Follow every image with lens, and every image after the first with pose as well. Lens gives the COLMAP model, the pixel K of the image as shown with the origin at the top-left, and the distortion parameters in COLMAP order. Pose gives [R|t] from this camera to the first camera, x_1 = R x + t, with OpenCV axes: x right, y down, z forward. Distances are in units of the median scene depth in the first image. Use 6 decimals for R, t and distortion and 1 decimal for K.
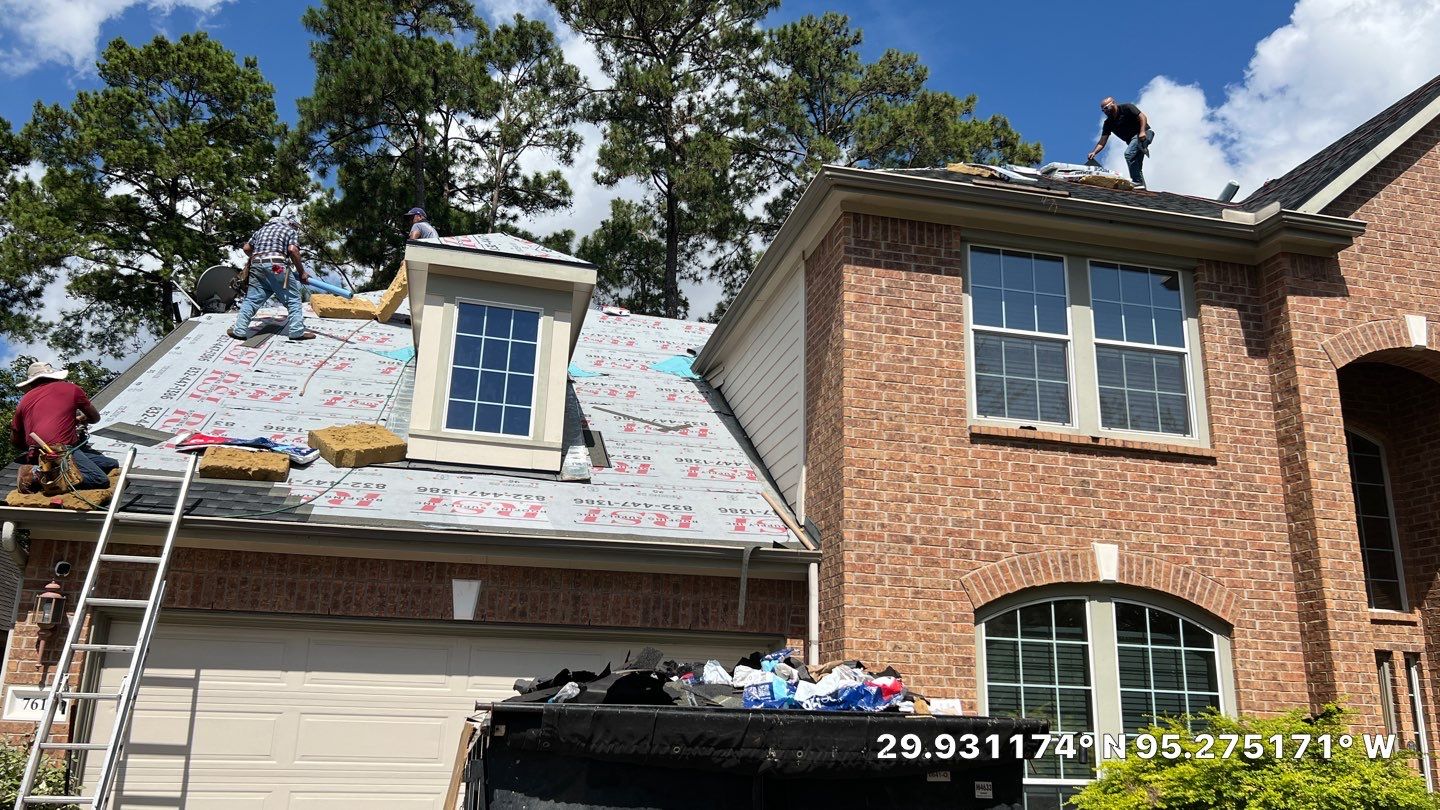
lens RADIAL K [[1089.9, 0, 713.6], [0, 1089.9, 419.2], [0, 0, 1]] dist [0.015514, -0.008021]
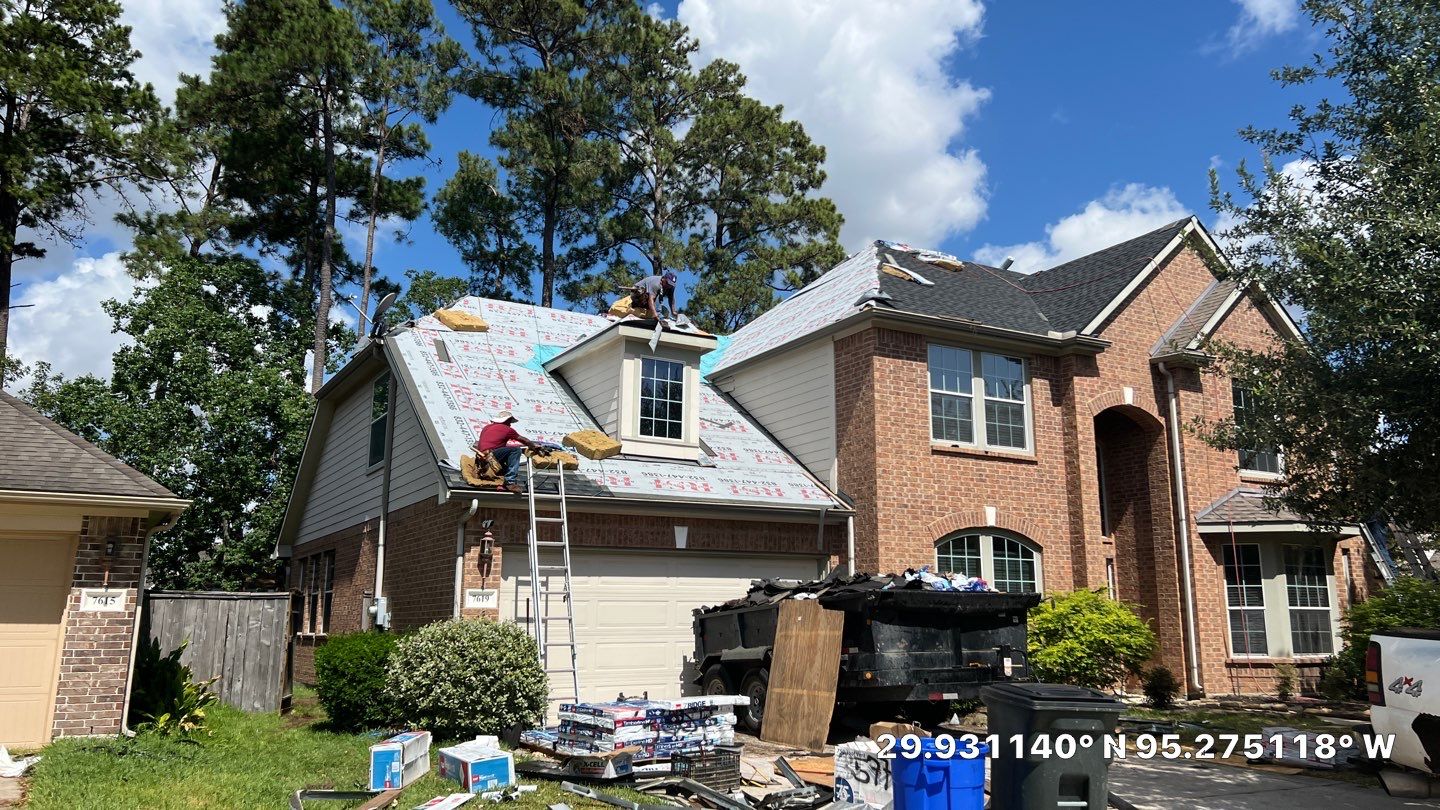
lens RADIAL K [[1089.9, 0, 721.6], [0, 1089.9, 401.4], [0, 0, 1]] dist [0.015514, -0.008021]
pose [[0.955963, 0.031495, 0.291791, -0.654280], [-0.055018, 0.995831, 0.072761, -0.183443], [-0.288283, -0.085610, 0.953711, -0.684456]]
